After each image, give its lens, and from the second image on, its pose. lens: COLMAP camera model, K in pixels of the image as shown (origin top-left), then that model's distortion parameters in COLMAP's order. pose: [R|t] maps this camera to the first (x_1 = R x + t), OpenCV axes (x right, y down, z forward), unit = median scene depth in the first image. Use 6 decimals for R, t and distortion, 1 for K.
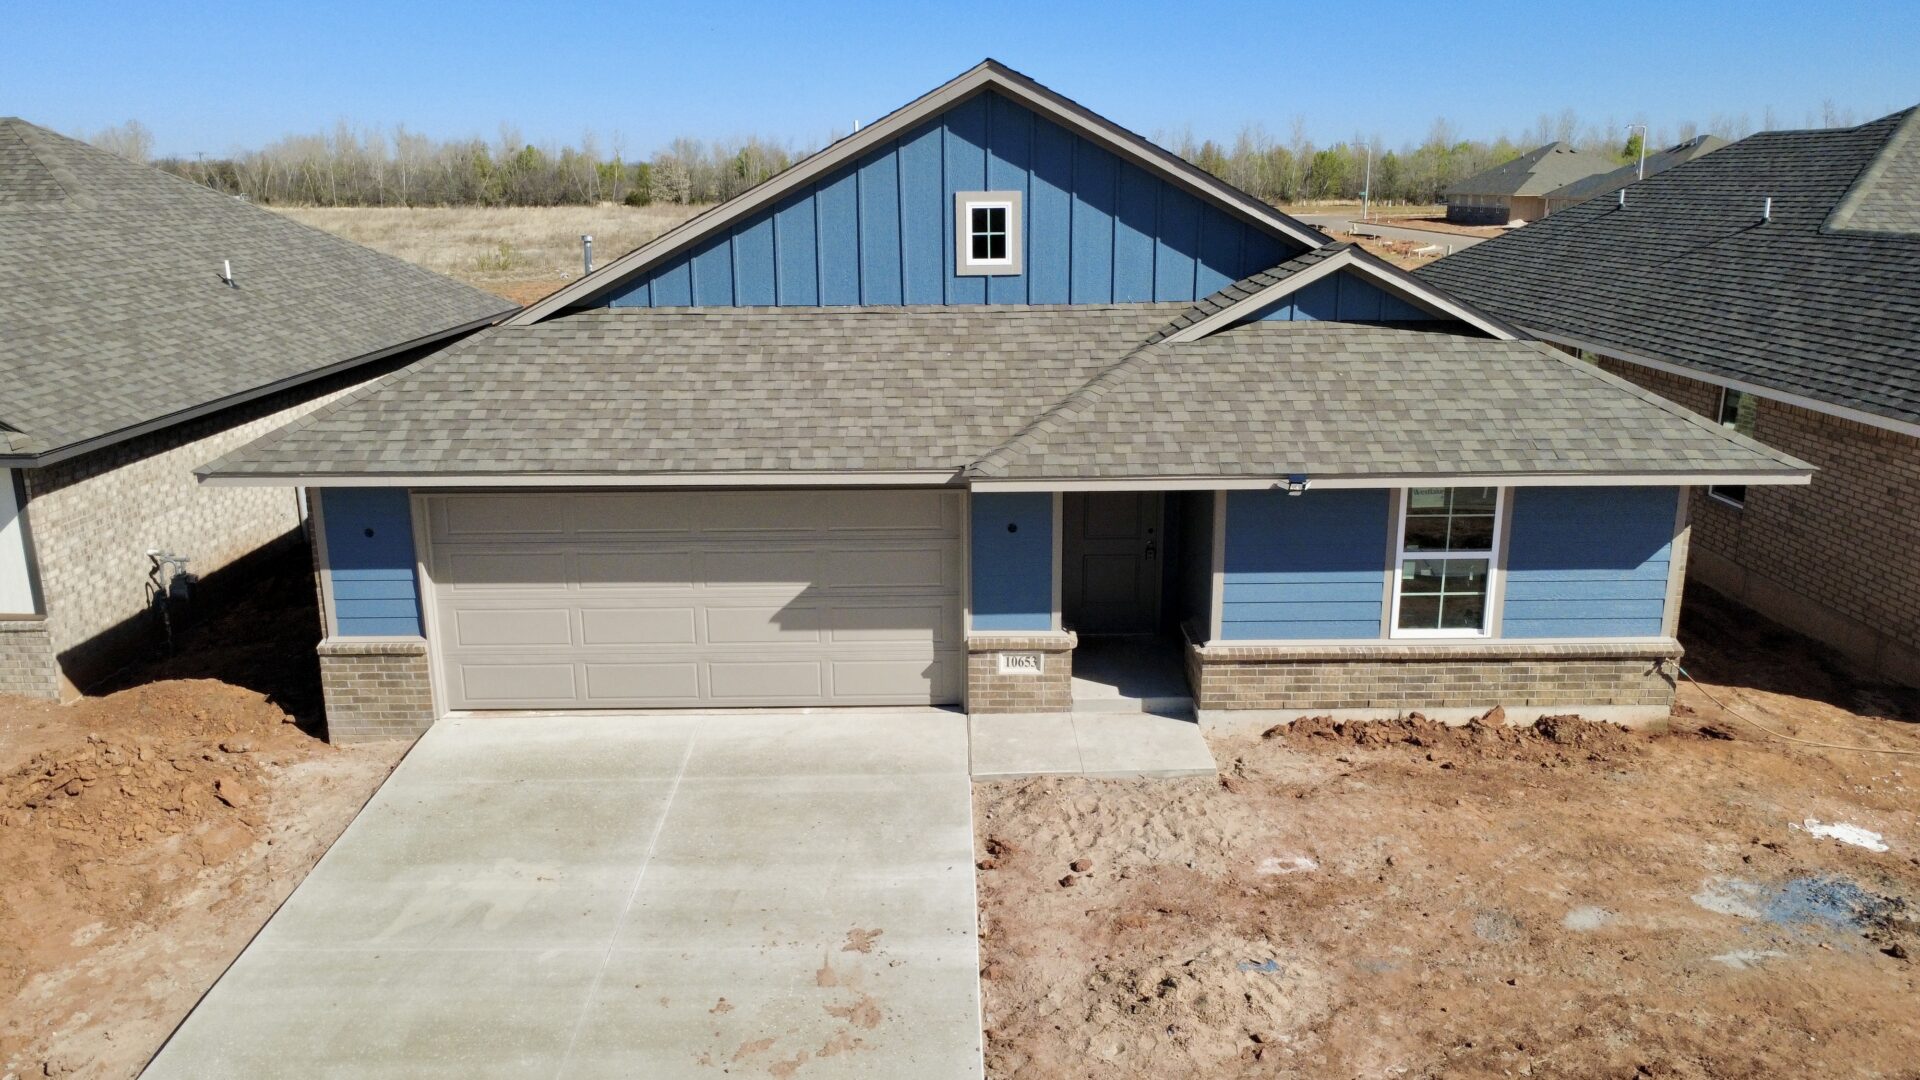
lens RADIAL K [[1391.6, 0, 960.0], [0, 1391.6, 540.0], [0, 0, 1]] dist [-0.008454, 0.009646]
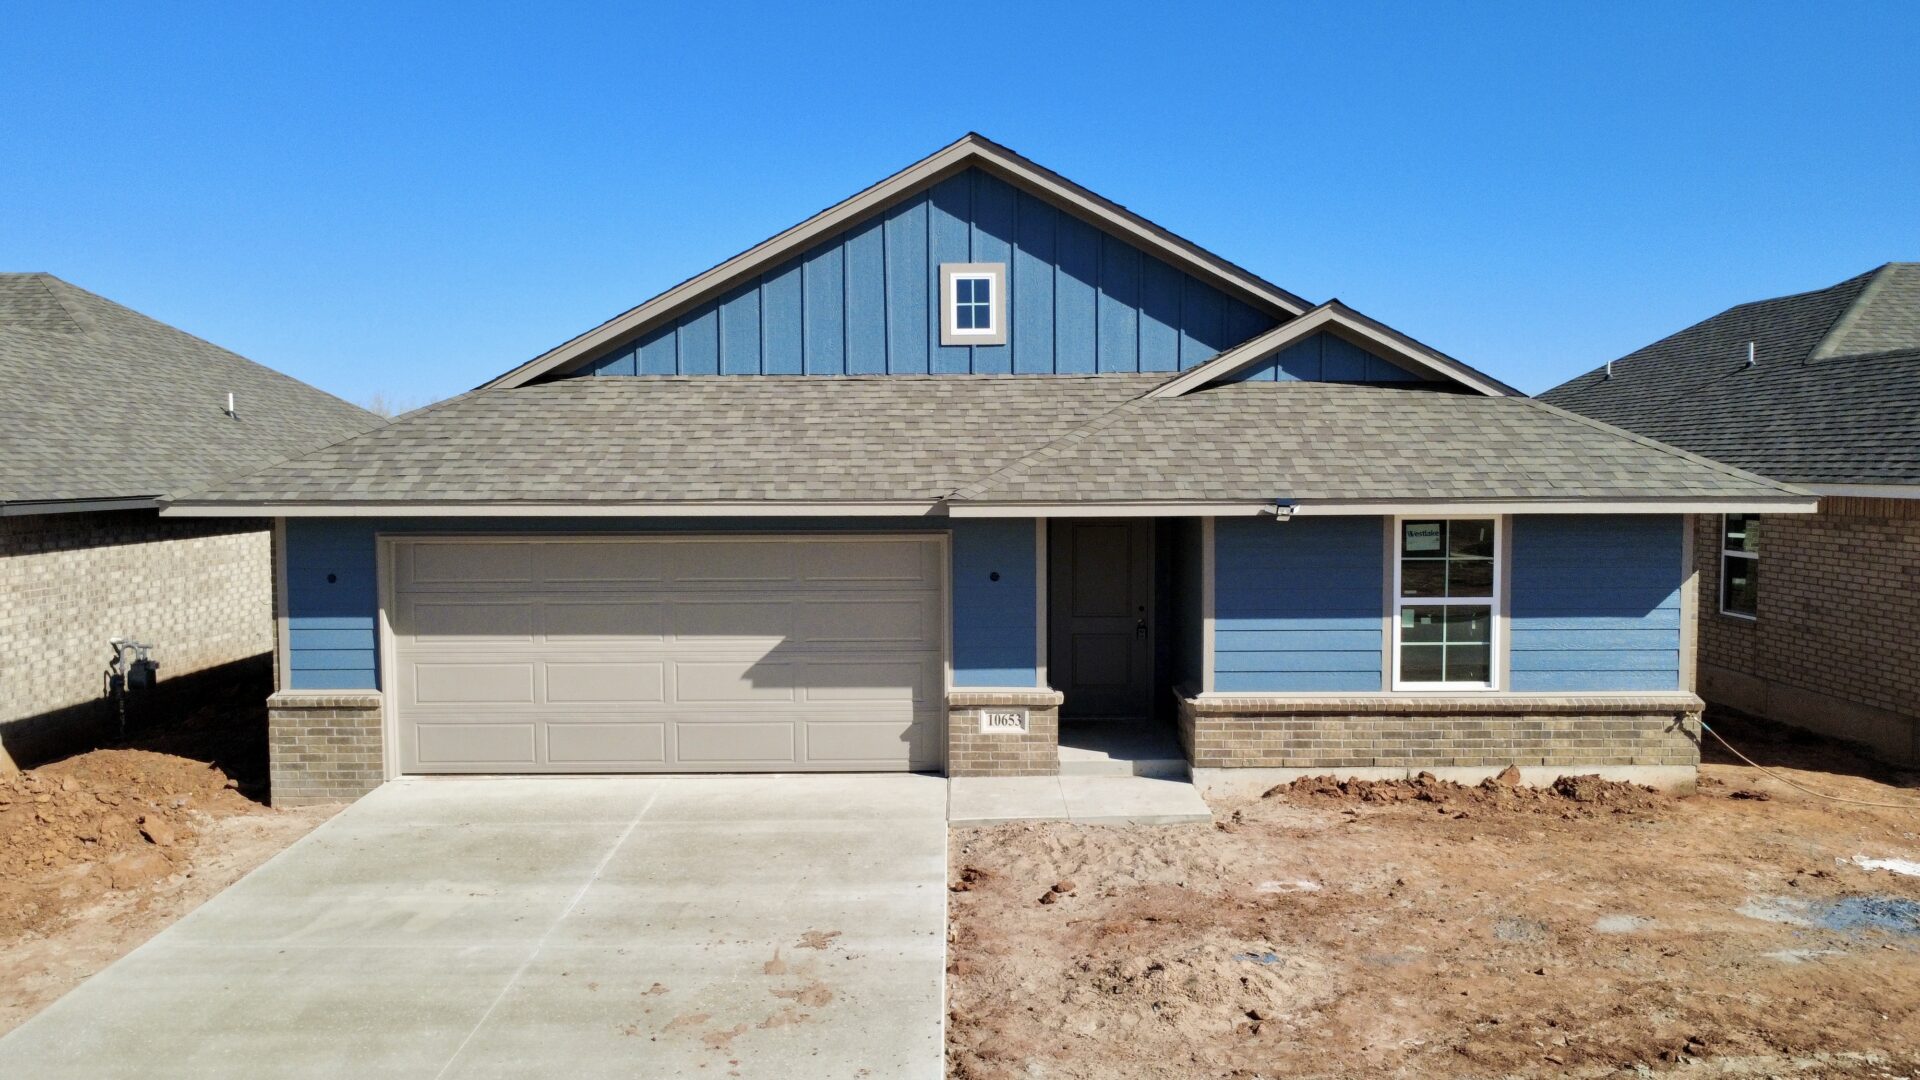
lens RADIAL K [[1391.6, 0, 960.0], [0, 1391.6, 540.0], [0, 0, 1]] dist [-0.008454, 0.009646]
pose [[0.999958, 0.001920, -0.008979, 0.022778], [-0.003644, 0.980572, -0.196125, 0.160743], [0.008428, 0.196149, 0.980538, 0.047400]]
